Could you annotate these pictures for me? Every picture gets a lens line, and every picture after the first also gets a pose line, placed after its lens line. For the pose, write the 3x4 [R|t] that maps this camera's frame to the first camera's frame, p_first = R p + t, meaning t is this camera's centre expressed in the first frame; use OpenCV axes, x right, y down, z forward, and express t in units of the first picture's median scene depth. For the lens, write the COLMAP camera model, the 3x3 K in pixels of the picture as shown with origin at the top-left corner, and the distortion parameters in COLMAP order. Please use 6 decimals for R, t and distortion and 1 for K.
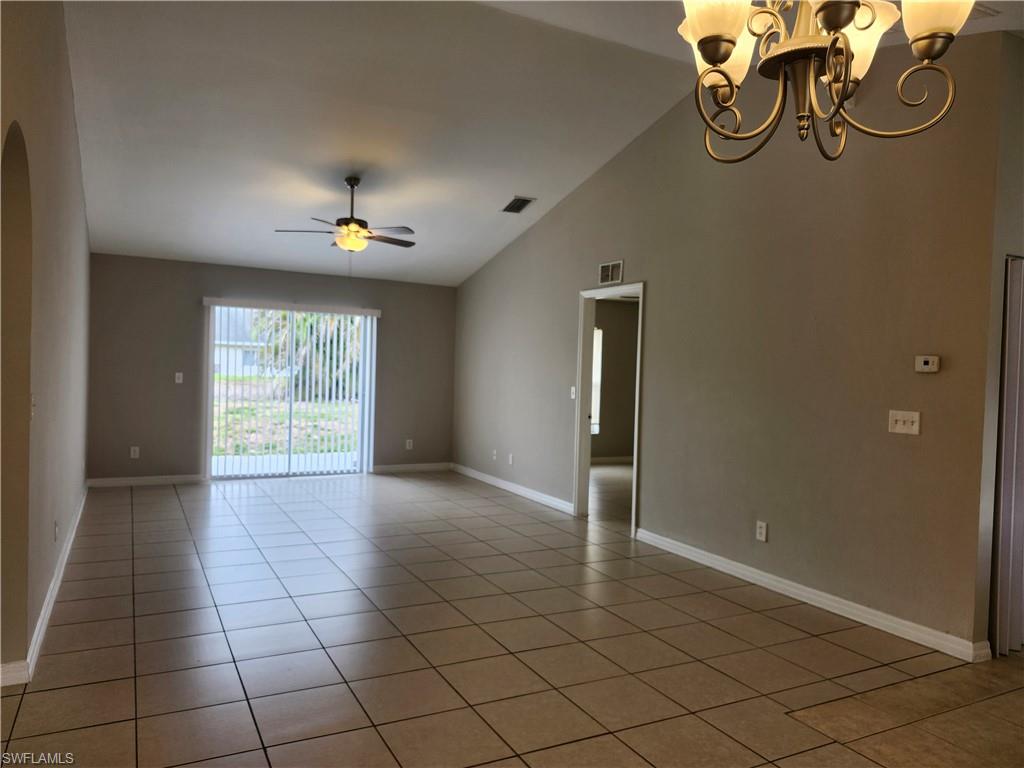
lens RADIAL K [[718.9, 0, 516.1], [0, 718.9, 380.6], [0, 0, 1]] dist [0.022936, -0.012140]
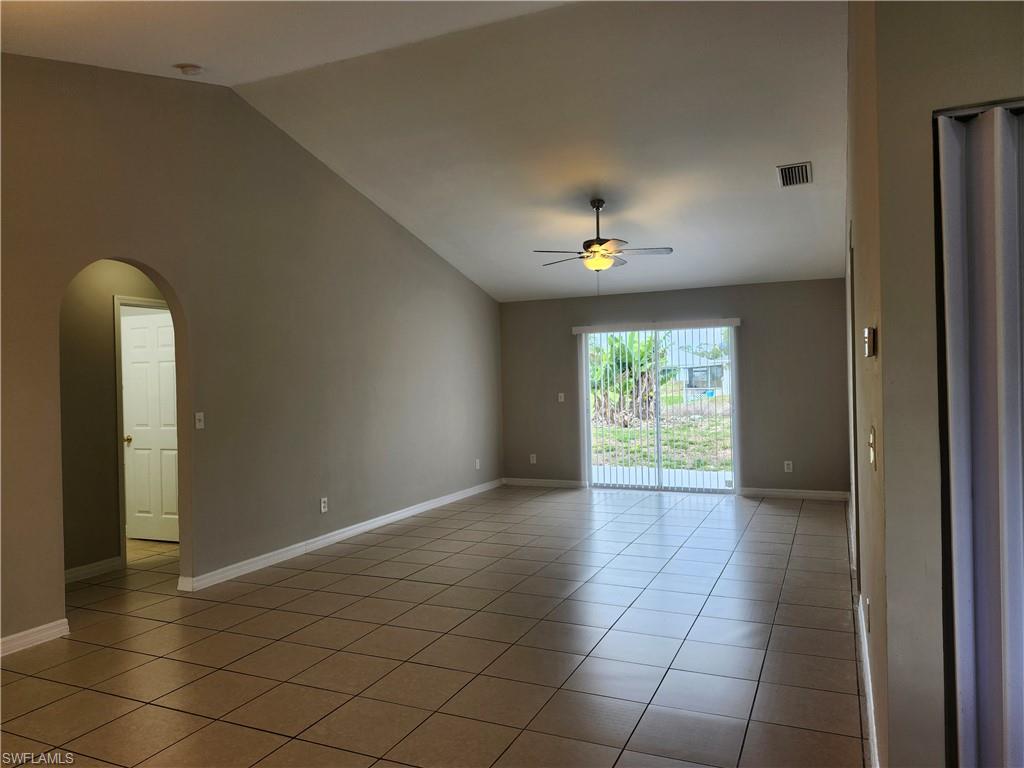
lens RADIAL K [[718.9, 0, 509.1], [0, 718.9, 386.9], [0, 0, 1]] dist [0.022936, -0.012140]
pose [[0.581591, -0.036004, -0.812684, 0.432970], [0.024358, 0.999343, -0.026842, 0.008348], [0.813117, -0.004184, 0.582086, 0.243849]]
